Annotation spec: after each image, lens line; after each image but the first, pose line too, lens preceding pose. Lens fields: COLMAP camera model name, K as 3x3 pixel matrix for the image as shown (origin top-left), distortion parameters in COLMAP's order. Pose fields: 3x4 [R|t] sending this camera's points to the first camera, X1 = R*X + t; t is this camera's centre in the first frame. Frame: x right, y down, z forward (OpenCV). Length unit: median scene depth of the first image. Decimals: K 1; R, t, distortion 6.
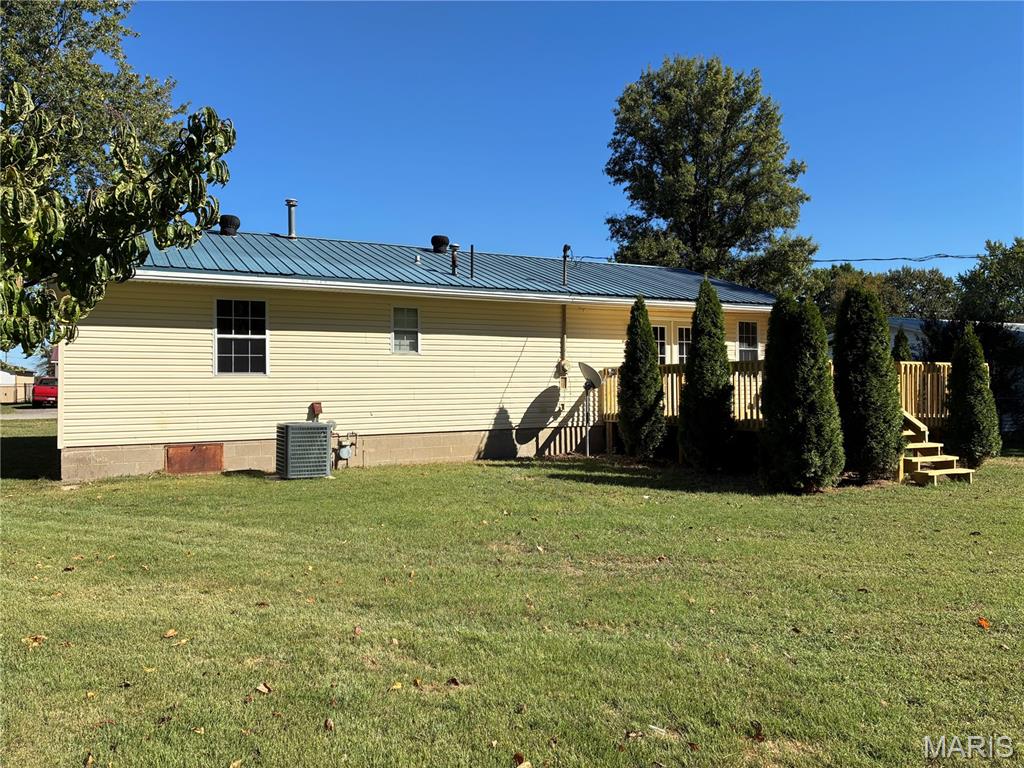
lens RADIAL K [[784.3, 0, 521.3], [0, 784.3, 373.9], [0, 0, 1]] dist [0.021608, 0.000278]
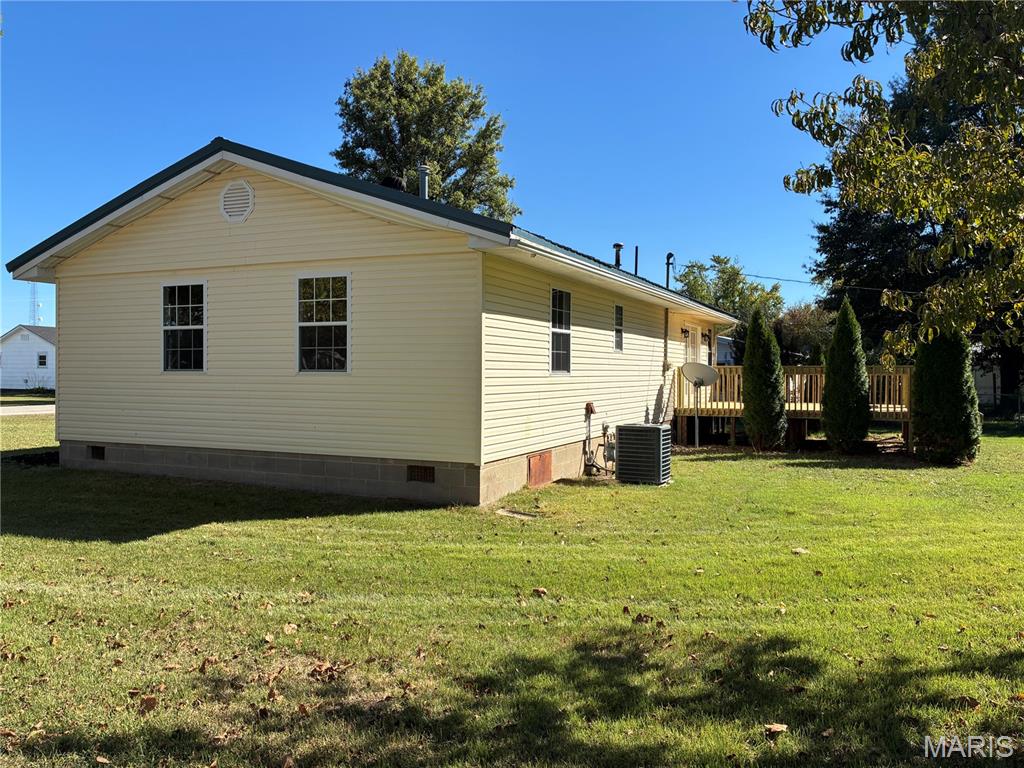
lens RADIAL K [[784.3, 0, 516.2], [0, 784.3, 389.7], [0, 0, 1]] dist [0.021608, 0.000278]
pose [[0.821688, -0.007707, 0.569886, -0.812519], [-0.008511, 0.999631, 0.025791, -0.002879], [-0.569874, -0.026042, 0.821319, 0.256825]]
